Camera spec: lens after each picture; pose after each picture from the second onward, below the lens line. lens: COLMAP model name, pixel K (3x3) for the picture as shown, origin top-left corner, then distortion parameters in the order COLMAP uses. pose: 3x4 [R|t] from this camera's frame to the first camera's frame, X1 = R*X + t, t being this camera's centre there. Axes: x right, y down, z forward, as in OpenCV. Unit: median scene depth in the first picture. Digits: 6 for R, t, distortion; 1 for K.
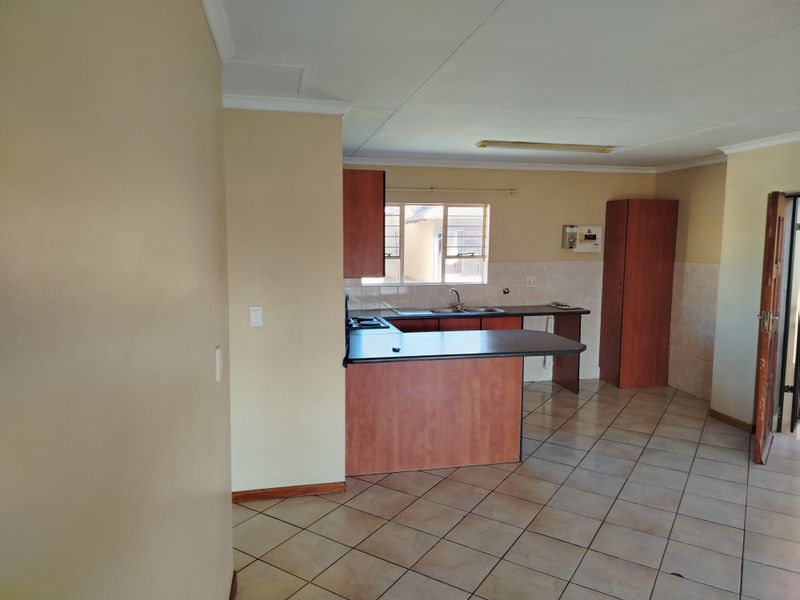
lens RADIAL K [[558.4, 0, 396.9], [0, 558.4, 292.1], [0, 0, 1]] dist [0.064900, -0.072780]
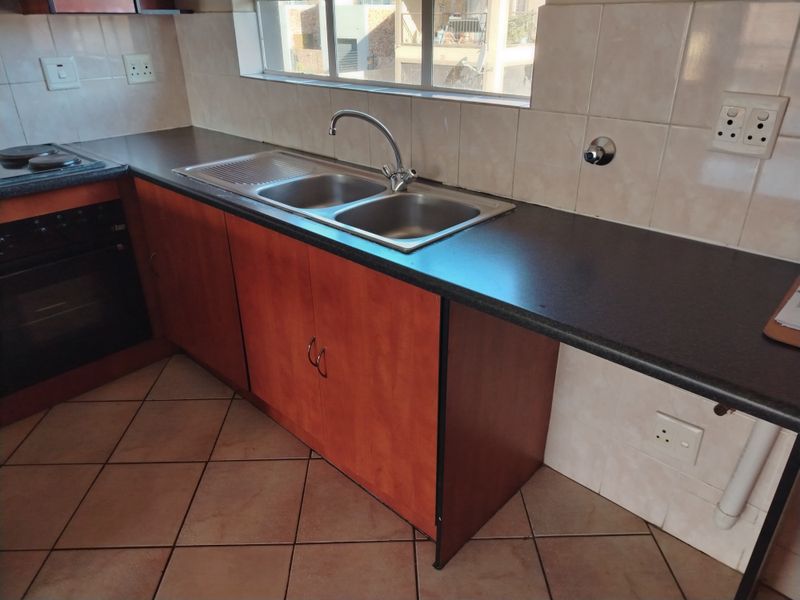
lens RADIAL K [[558.4, 0, 396.9], [0, 558.4, 292.1], [0, 0, 1]] dist [0.064900, -0.072780]
pose [[0.569294, 0.362802, -0.737753, 0.511284], [-0.071194, 0.915747, 0.395396, -0.051161], [0.819046, -0.172573, 0.547159, 1.212590]]
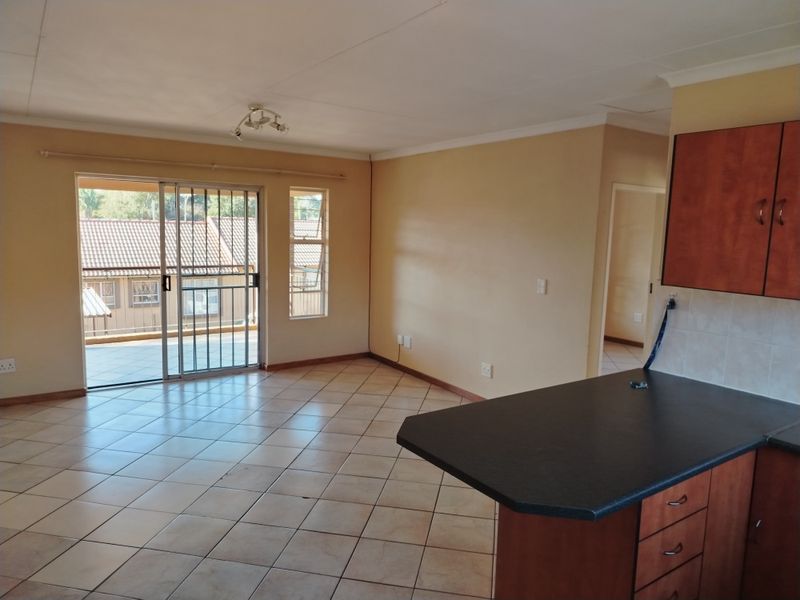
lens RADIAL K [[549.3, 0, 401.0], [0, 549.3, 297.7], [0, 0, 1]] dist [0.054188, -0.089741]
pose [[-0.924931, 0.029820, -0.378962, 0.506458], [-0.055721, 0.975515, 0.212758, -0.132426], [0.376028, 0.217902, -0.900623, 1.398590]]
